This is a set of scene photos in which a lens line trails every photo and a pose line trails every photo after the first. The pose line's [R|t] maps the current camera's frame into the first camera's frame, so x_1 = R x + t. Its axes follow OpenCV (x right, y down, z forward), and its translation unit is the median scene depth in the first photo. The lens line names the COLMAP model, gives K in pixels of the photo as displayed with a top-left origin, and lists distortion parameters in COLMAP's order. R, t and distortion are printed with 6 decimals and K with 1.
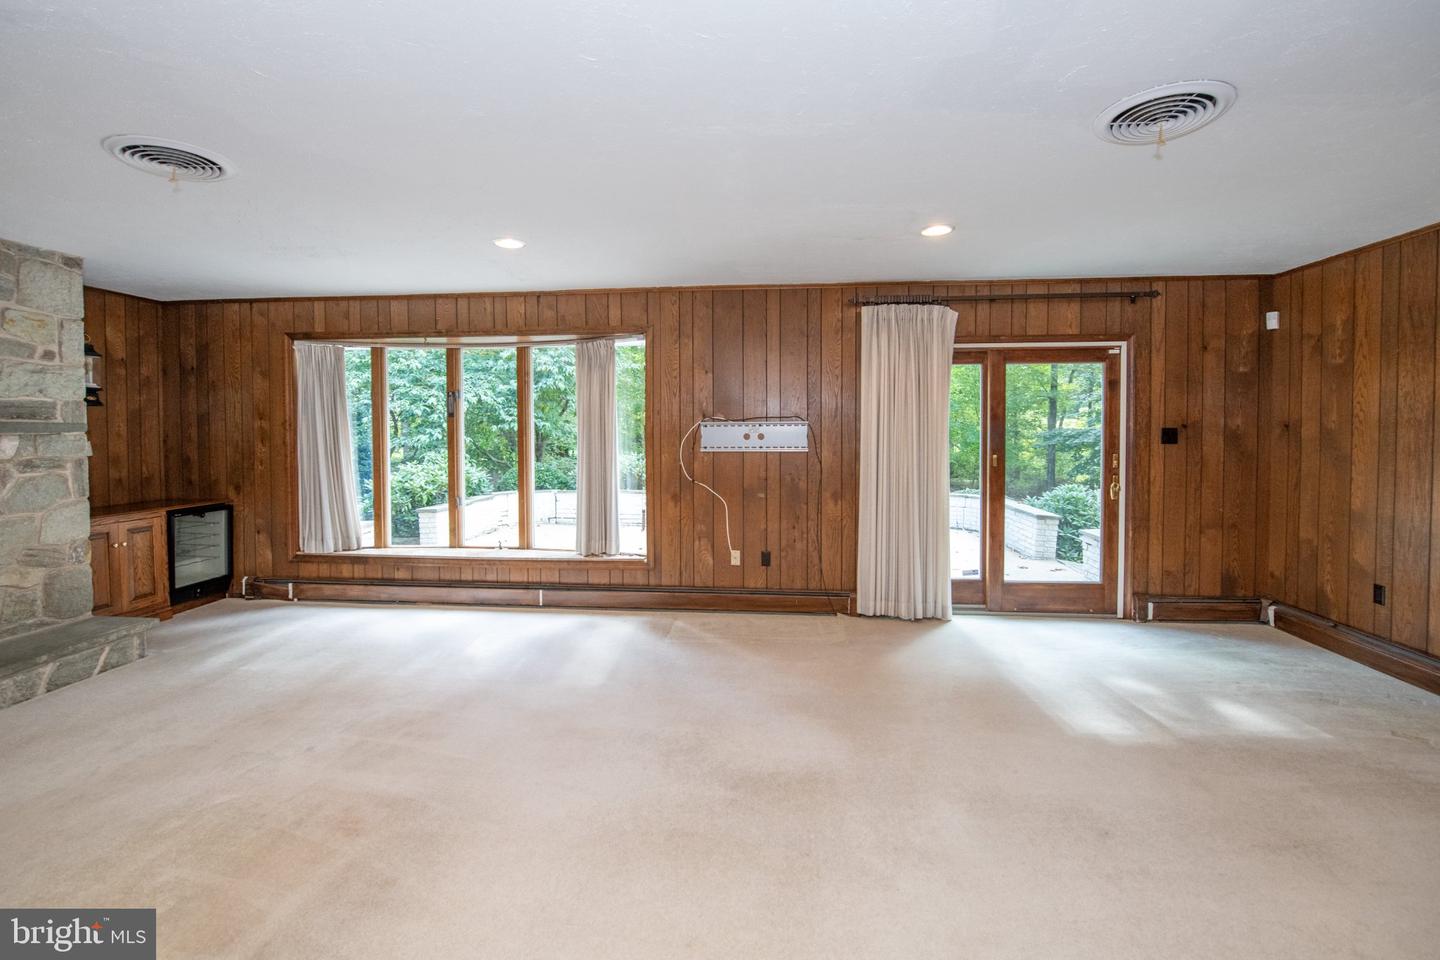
lens RADIAL K [[605.7, 0, 719.8], [0, 605.7, 456.2], [0, 0, 1]] dist [-0.033279, 0.000065]
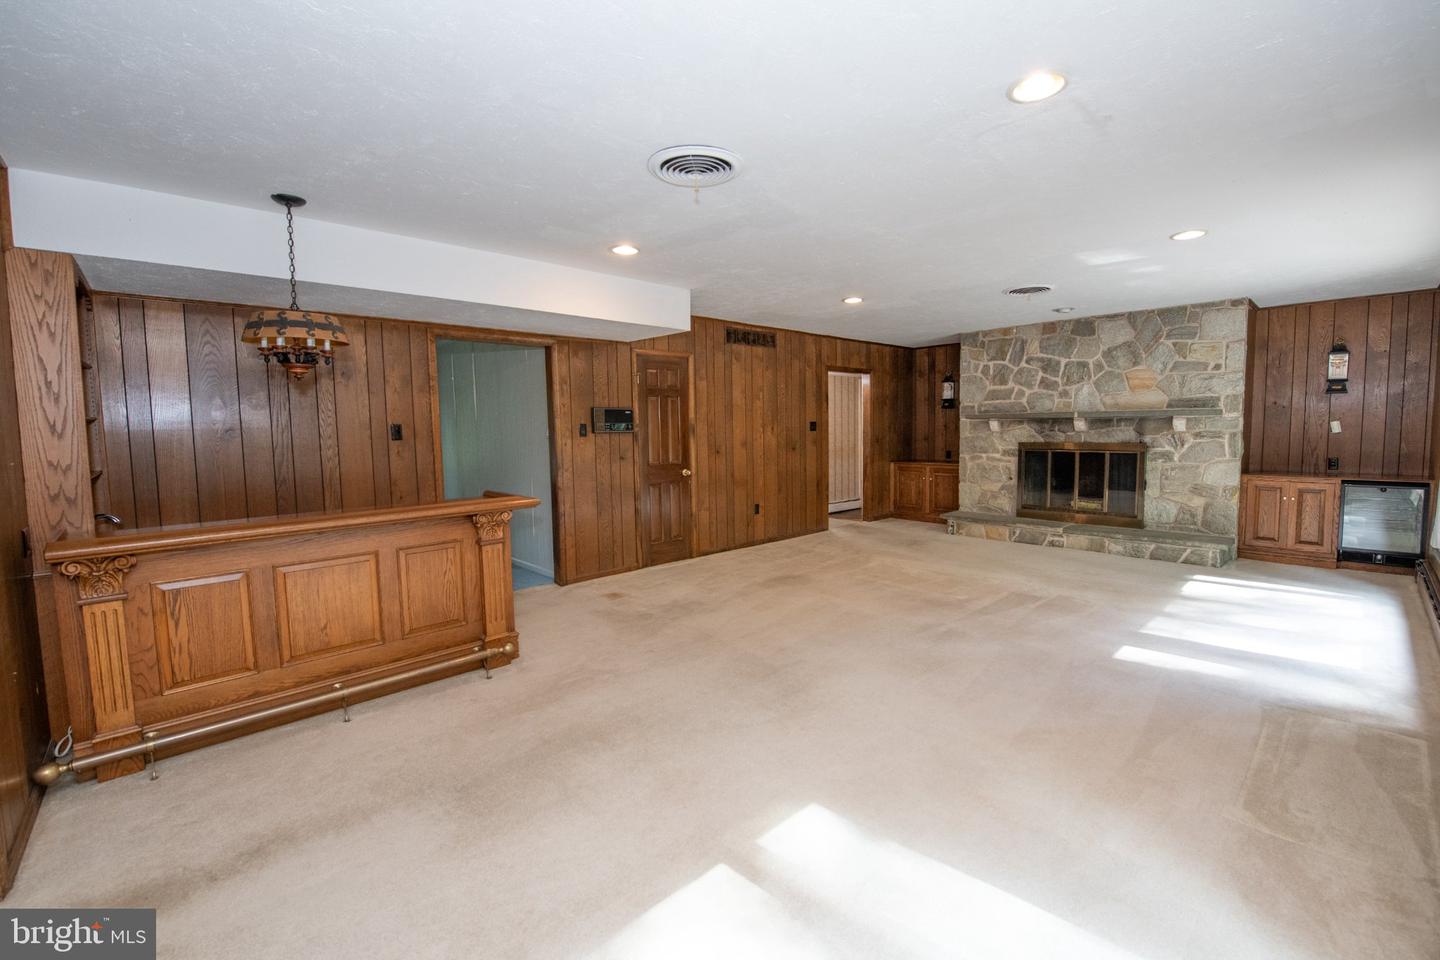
lens RADIAL K [[605.7, 0, 719.8], [0, 605.7, 456.2], [0, 0, 1]] dist [-0.033279, 0.000065]
pose [[-0.651448, 0.052546, -0.756871, 0.980700], [-0.017061, 0.996332, 0.083856, -0.041662], [0.758501, 0.067541, -0.648162, 1.020280]]
